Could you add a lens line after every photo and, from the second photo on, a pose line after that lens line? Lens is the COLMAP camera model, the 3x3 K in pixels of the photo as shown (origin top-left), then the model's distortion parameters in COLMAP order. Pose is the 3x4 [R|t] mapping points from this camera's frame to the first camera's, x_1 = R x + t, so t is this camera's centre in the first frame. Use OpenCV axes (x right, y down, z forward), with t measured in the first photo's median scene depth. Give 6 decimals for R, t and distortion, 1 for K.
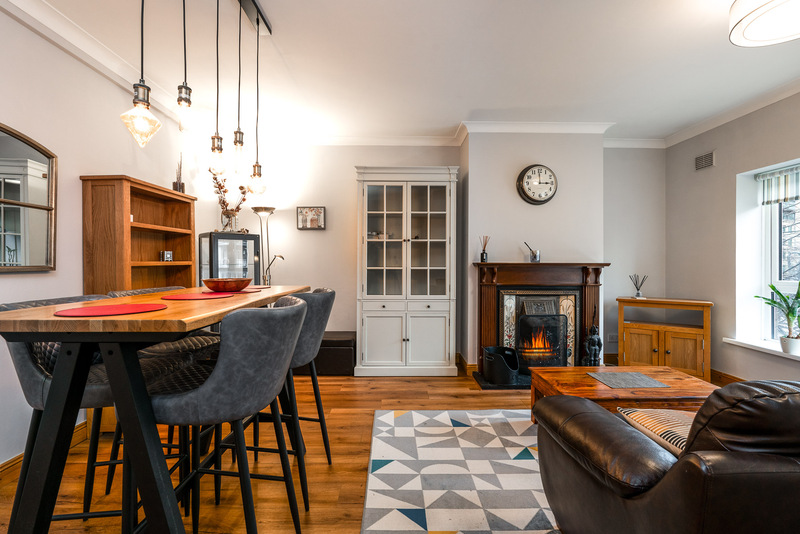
lens RADIAL K [[354.9, 0, 401.0], [0, 354.9, 265.5], [0, 0, 1]] dist [-0.002299, -0.000313]
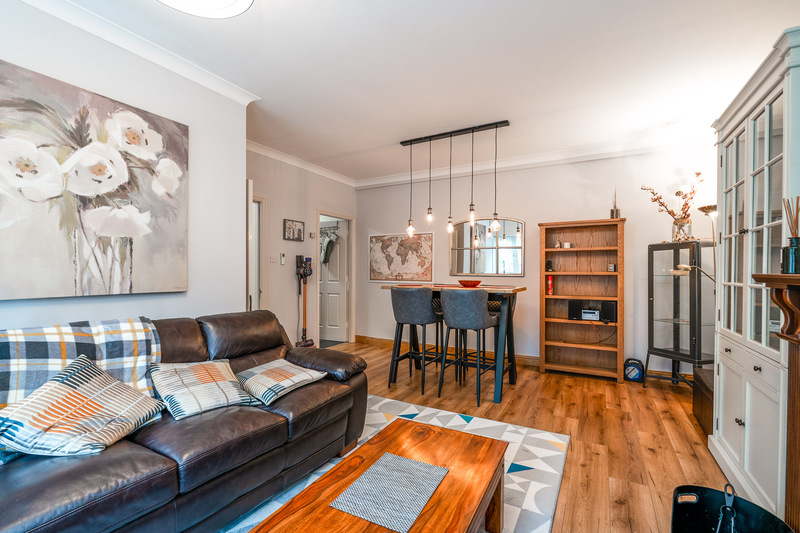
lens RADIAL K [[354.9, 0, 402.2], [0, 354.9, 270.9], [0, 0, 1]] dist [-0.002299, -0.000313]
pose [[-0.503839, -0.006787, -0.863771, 0.721355], [-0.010885, 0.999940, -0.001508, -0.006330], [0.863729, 0.008643, -0.503883, 0.839345]]
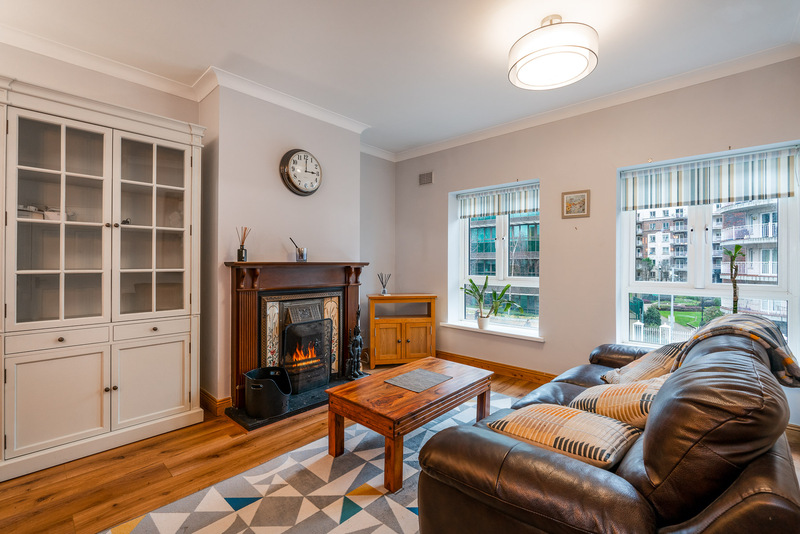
lens RADIAL K [[354.9, 0, 401.3], [0, 354.9, 264.0], [0, 0, 1]] dist [-0.002299, -0.000313]
pose [[0.693718, -0.003157, 0.720240, -0.077714], [0.004988, 0.999987, -0.000422, -0.001720], [-0.720230, 0.003886, 0.693725, 0.223230]]
